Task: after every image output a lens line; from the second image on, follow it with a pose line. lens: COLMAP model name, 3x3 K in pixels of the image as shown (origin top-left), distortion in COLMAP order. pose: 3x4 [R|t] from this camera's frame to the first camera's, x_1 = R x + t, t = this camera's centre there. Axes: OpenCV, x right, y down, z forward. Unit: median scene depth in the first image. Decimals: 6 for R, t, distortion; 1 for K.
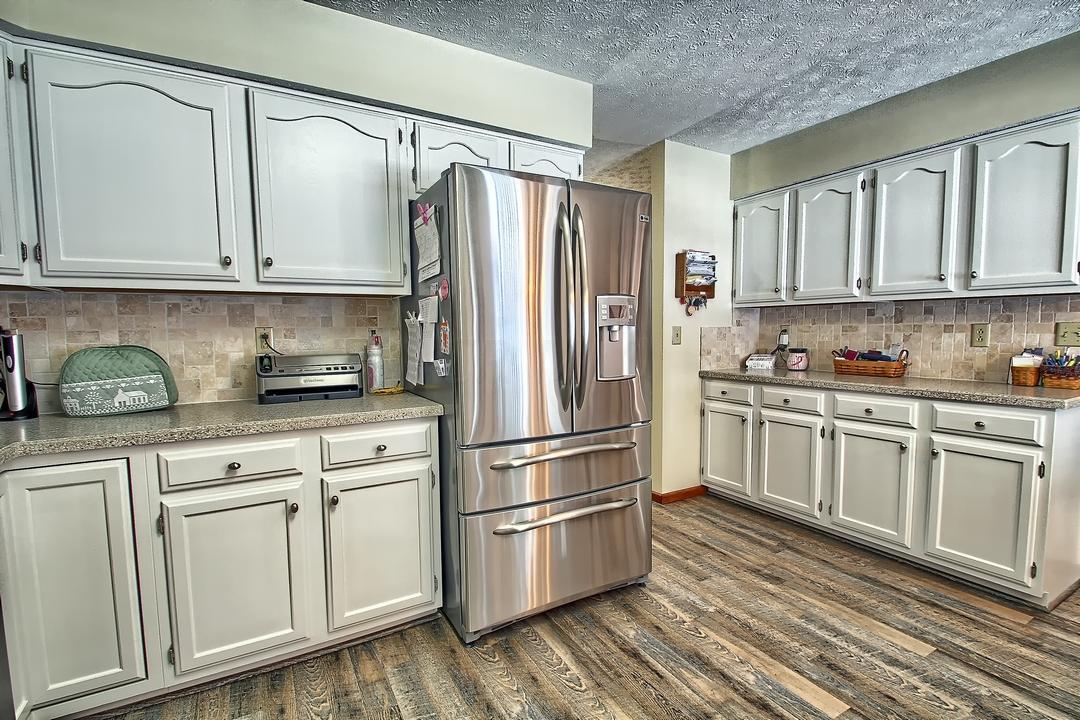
lens RADIAL K [[499.7, 0, 542.6], [0, 499.7, 370.6], [0, 0, 1]] dist [0.008993, -0.014135]
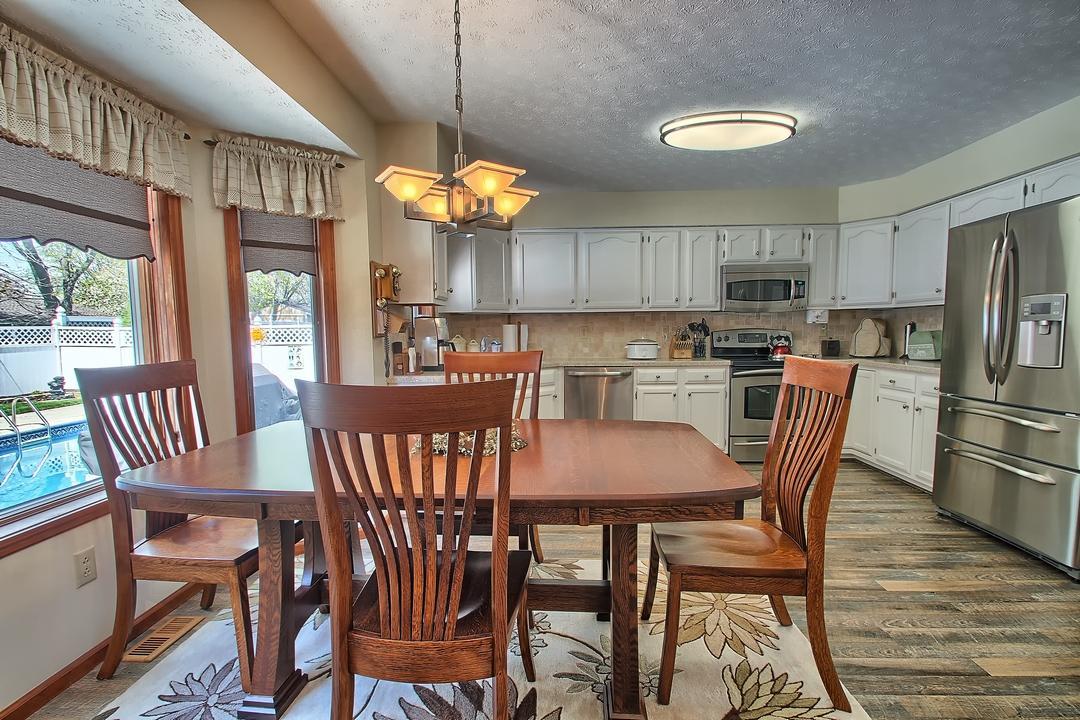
lens RADIAL K [[499.7, 0, 542.6], [0, 499.7, 370.6], [0, 0, 1]] dist [0.008993, -0.014135]
pose [[-0.529717, 0.081990, -0.844202, 1.734153], [-0.057290, 0.989585, 0.132058, -0.060838], [0.846237, 0.118318, -0.519503, 0.629499]]
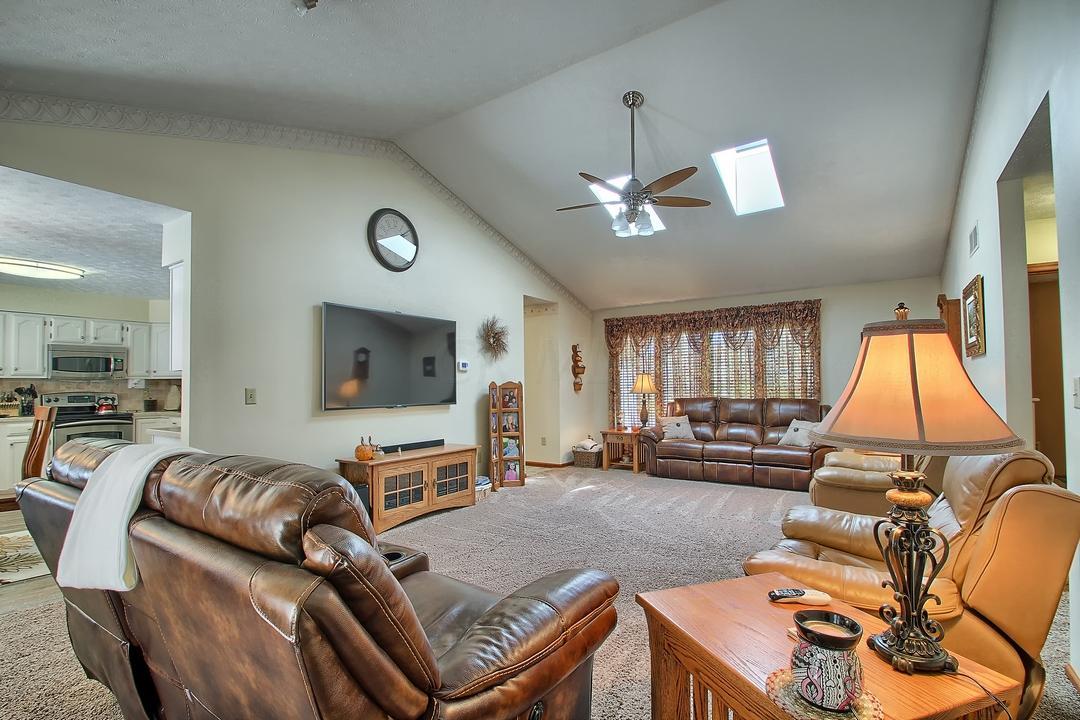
lens RADIAL K [[499.7, 0, 542.6], [0, 499.7, 370.6], [0, 0, 1]] dist [0.008993, -0.014135]
pose [[0.447094, -0.025169, -0.894133, 3.258333], [-0.066714, 0.995882, -0.061393, -0.135132], [0.891996, 0.087100, 0.443573, 1.381560]]
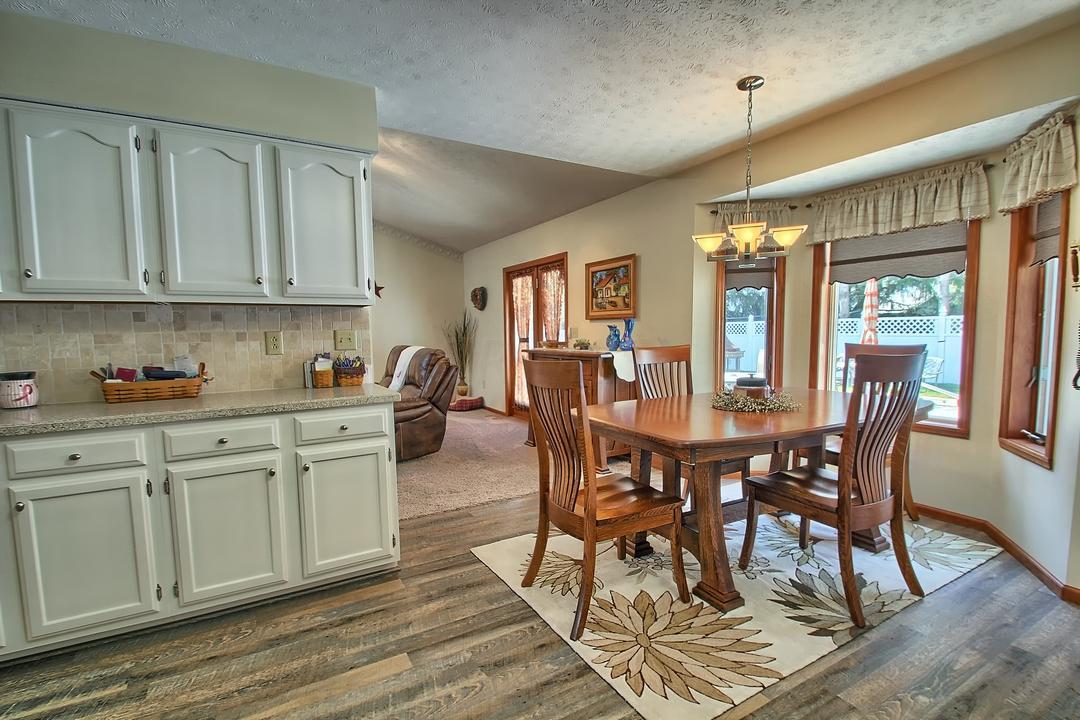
lens RADIAL K [[499.7, 0, 542.6], [0, 499.7, 370.6], [0, 0, 1]] dist [0.008993, -0.014135]
pose [[0.001241, -0.073535, 0.997292, -0.153569], [0.096933, 0.992605, 0.073068, -0.047221], [-0.995290, 0.096580, 0.008360, 0.589680]]
